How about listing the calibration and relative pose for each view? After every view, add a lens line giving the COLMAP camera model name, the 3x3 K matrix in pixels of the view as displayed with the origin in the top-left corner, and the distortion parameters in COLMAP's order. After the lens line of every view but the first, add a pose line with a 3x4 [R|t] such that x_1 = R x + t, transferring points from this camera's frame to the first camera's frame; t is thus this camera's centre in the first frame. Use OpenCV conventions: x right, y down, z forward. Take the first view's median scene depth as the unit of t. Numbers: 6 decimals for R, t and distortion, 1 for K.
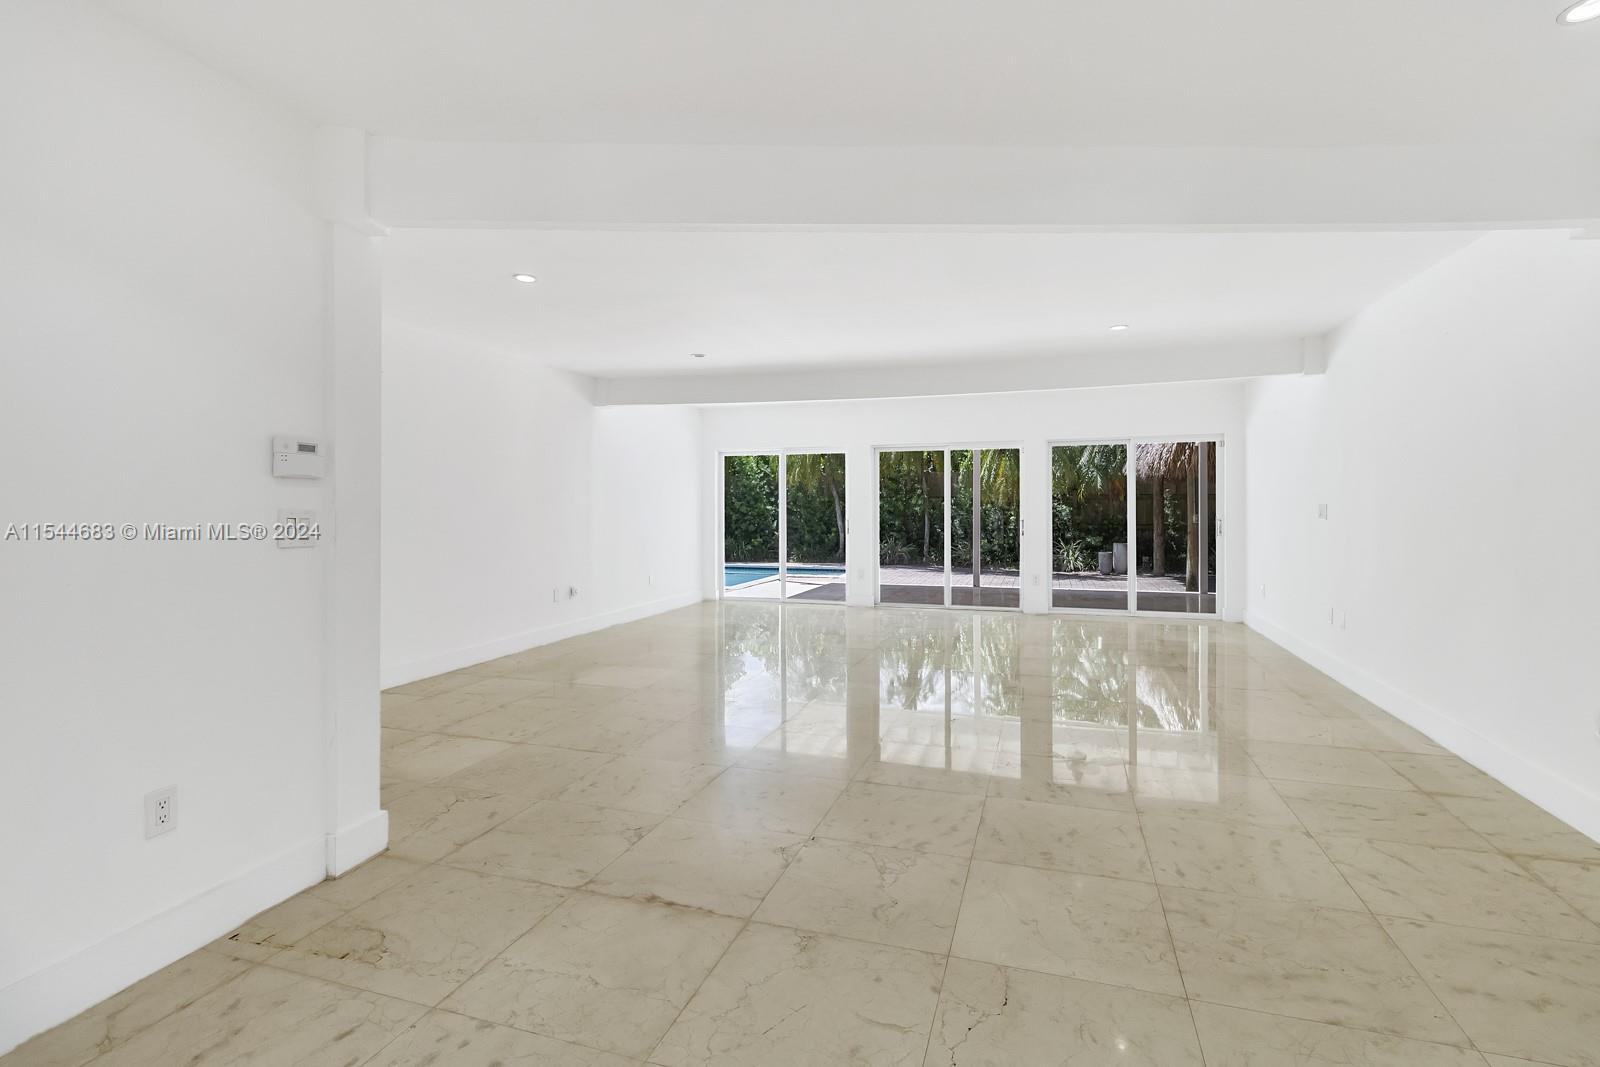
lens RADIAL K [[740.6, 0, 807.4], [0, 740.6, 504.6], [0, 0, 1]] dist [-0.001531, 0.000290]
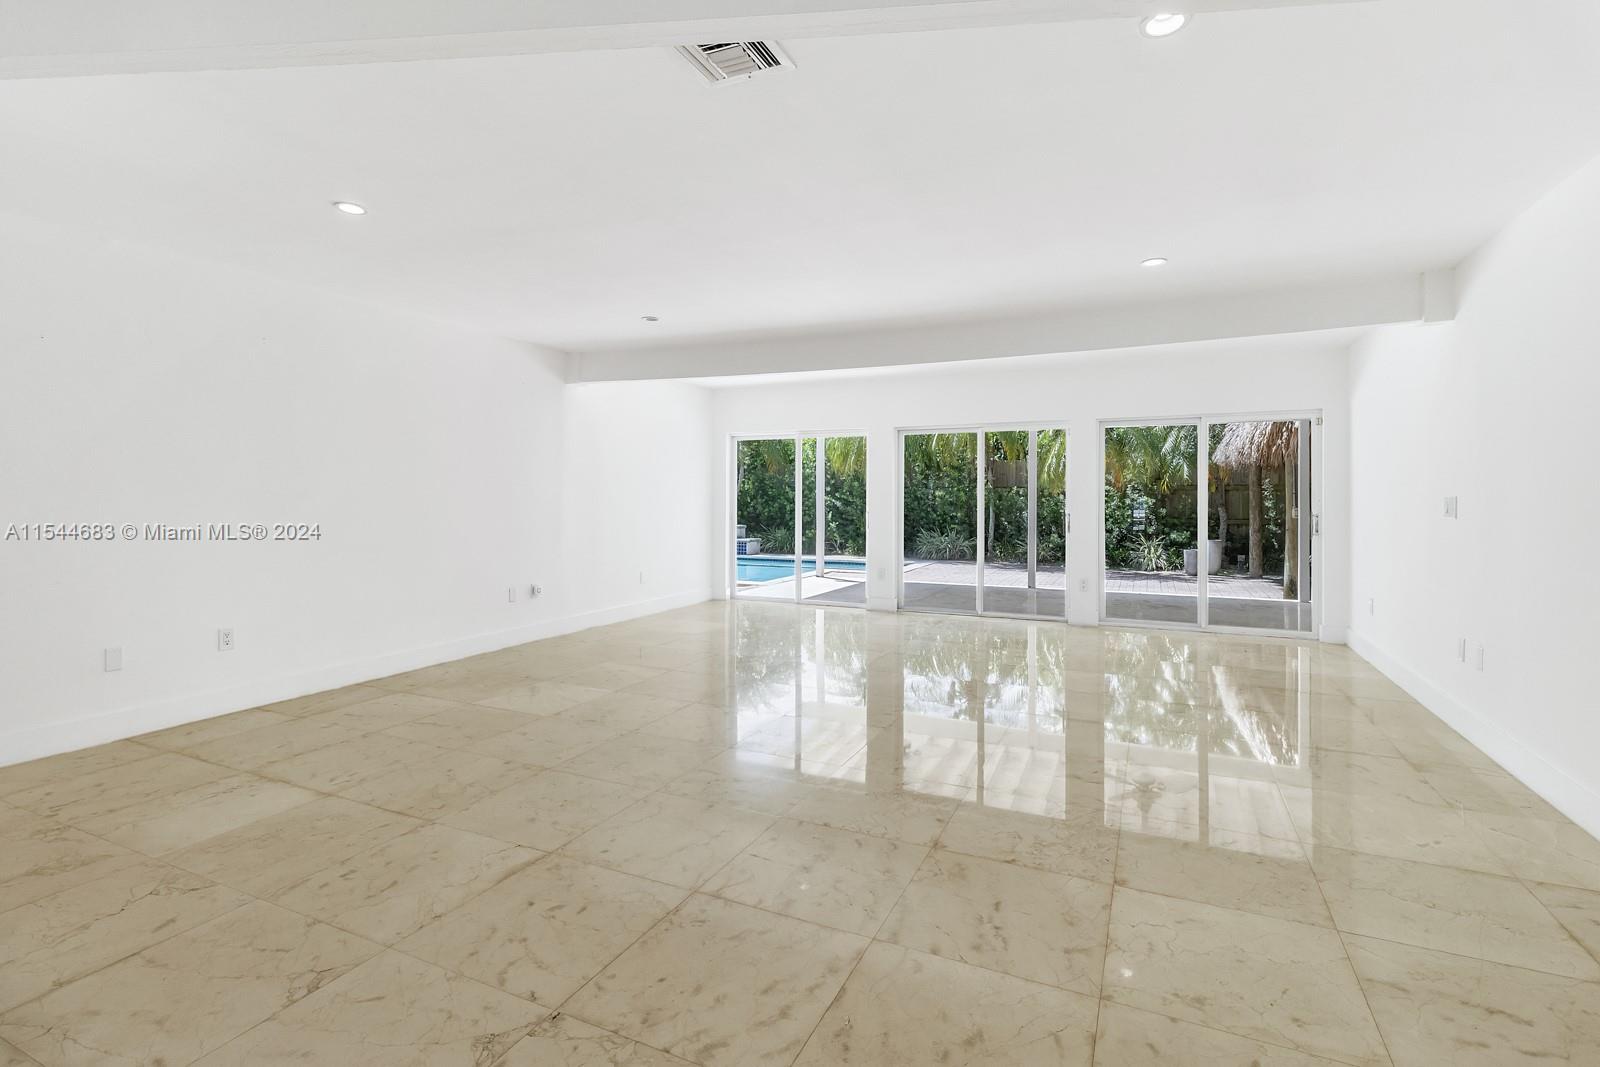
lens RADIAL K [[739.3, 0, 810.6], [0, 739.3, 491.7], [0, 0, 1]] dist [0.001988, -0.001319]
pose [[0.993218, 0.004412, -0.116185, 0.083764], [-0.004850, 0.999982, -0.003487, -0.000049], [0.116168, 0.004027, 0.993221, 0.109495]]
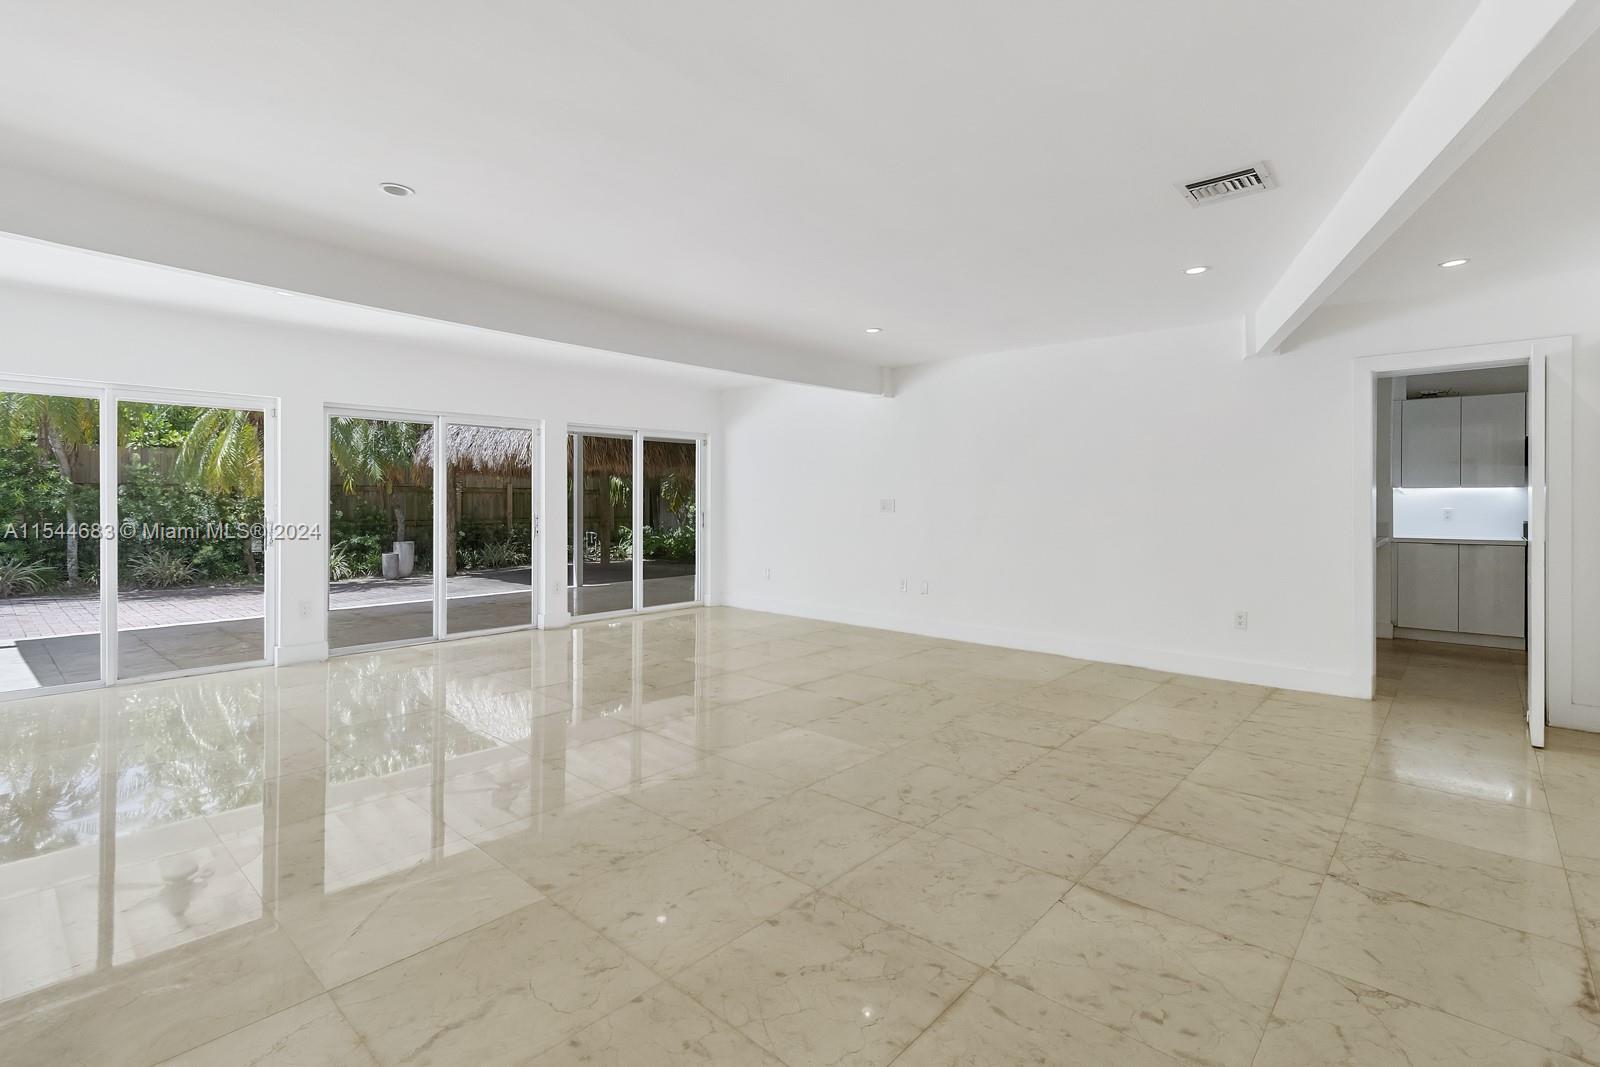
lens RADIAL K [[740.2, 0, 810.0], [0, 740.2, 508.7], [0, 0, 1]] dist [0.001135, -0.000099]
pose [[0.402679, -0.007608, 0.915309, -0.297480], [-0.006314, 0.999919, 0.011089, 0.000748], [-0.915319, -0.010245, 0.402598, 0.342499]]
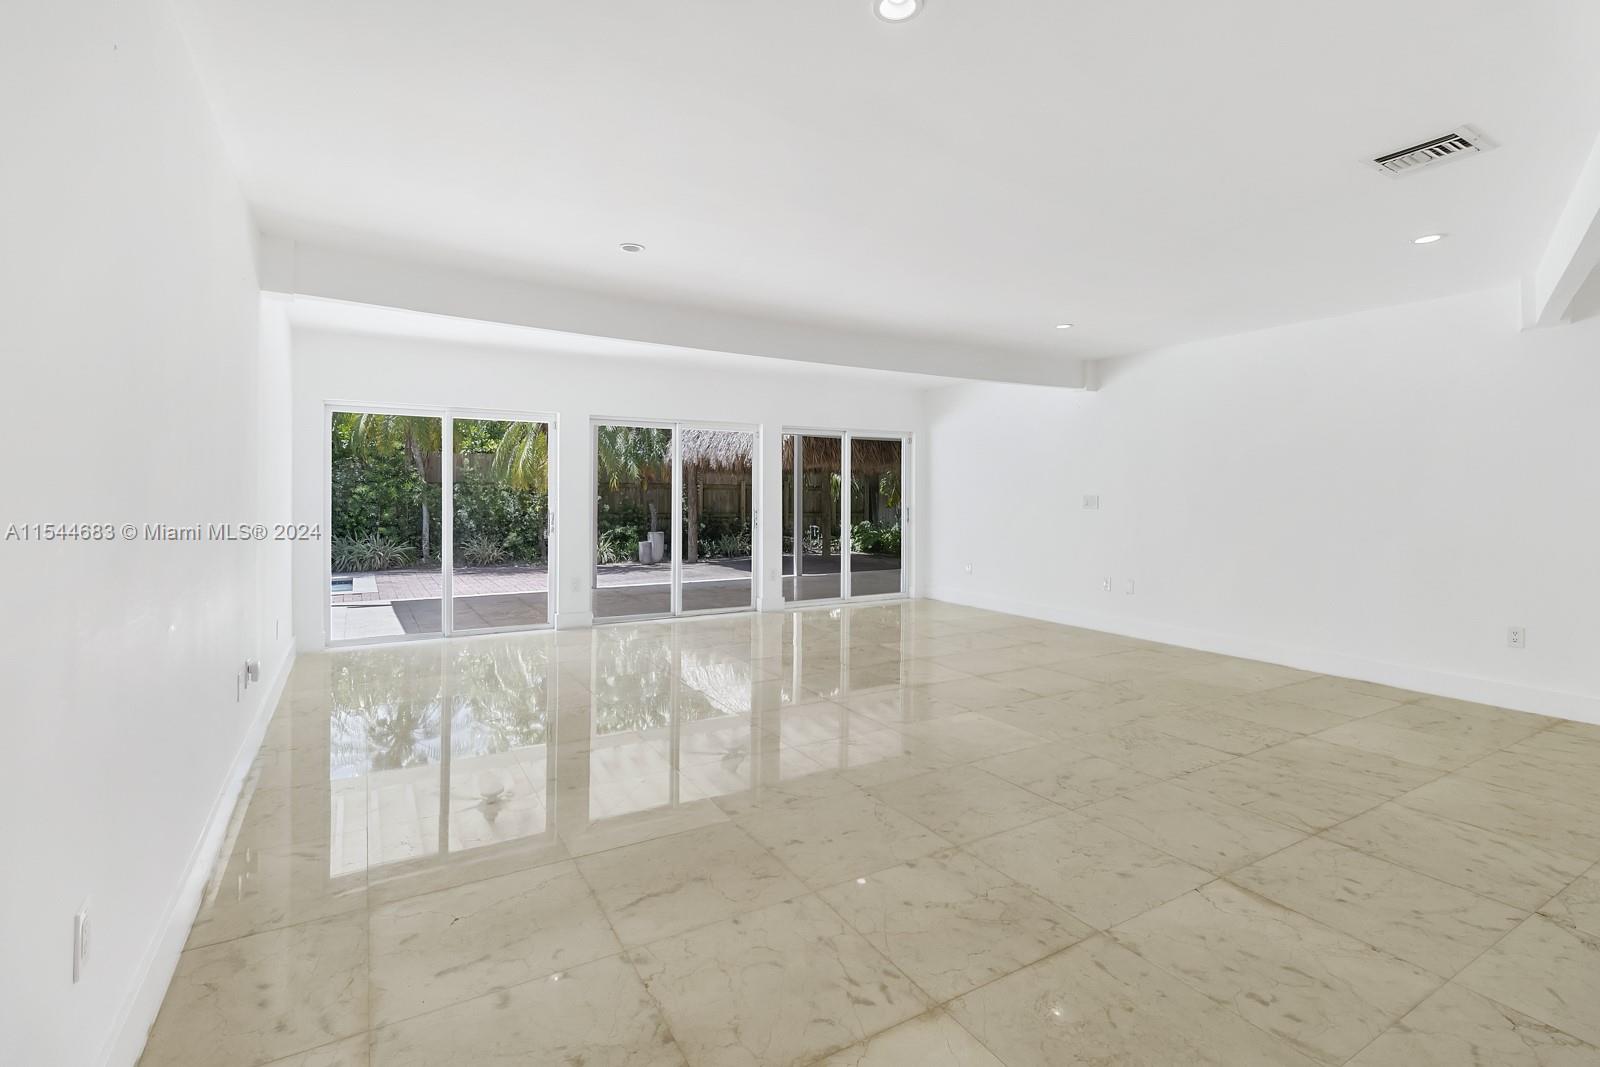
lens RADIAL K [[740.6, 0, 807.4], [0, 740.6, 504.6], [0, 0, 1]] dist [-0.001531, 0.000290]
pose [[0.660909, -0.005070, 0.750449, -0.312961], [-0.007167, 0.999889, 0.013067, 0.000761], [-0.750432, -0.014015, 0.660799, 0.301237]]
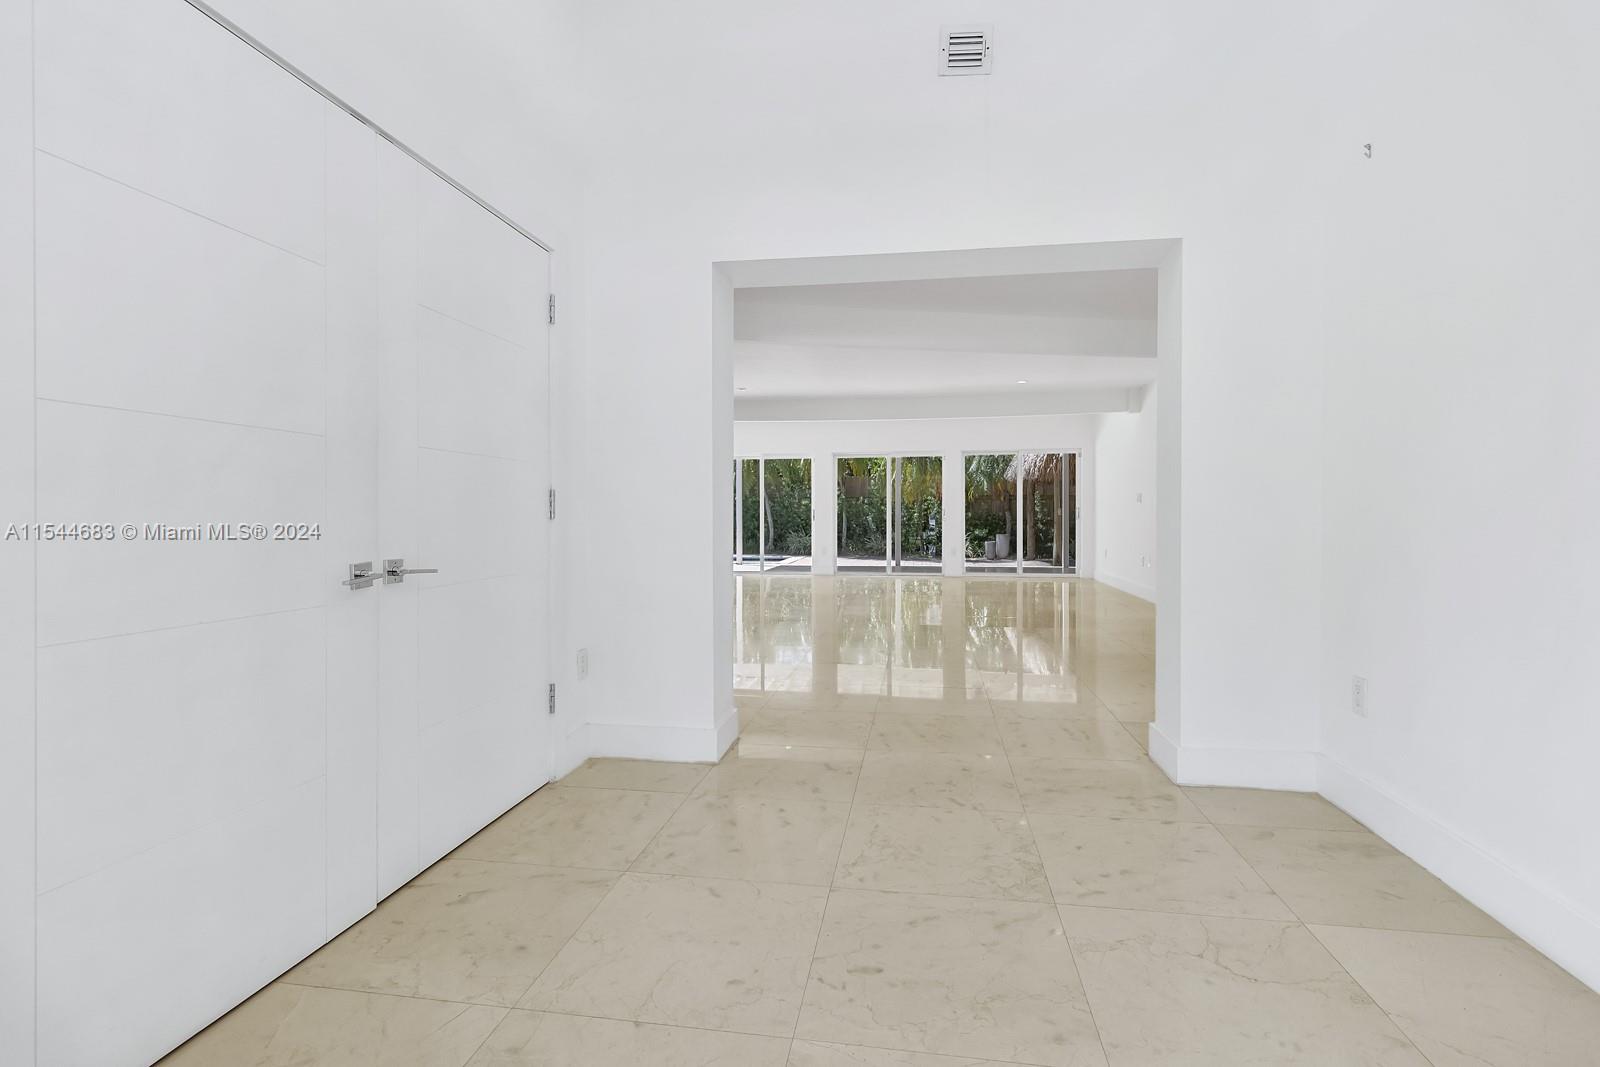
lens RADIAL K [[727.4, 0, 797.7], [0, 727.4, 512.9], [0, 0, 1]] dist [0.002294, 0.000294]
pose [[0.989621, 0.001880, 0.143691, -0.148887], [-0.002301, 0.999994, 0.002758, 0.022166], [-0.143685, -0.003060, 0.989619, -0.256980]]
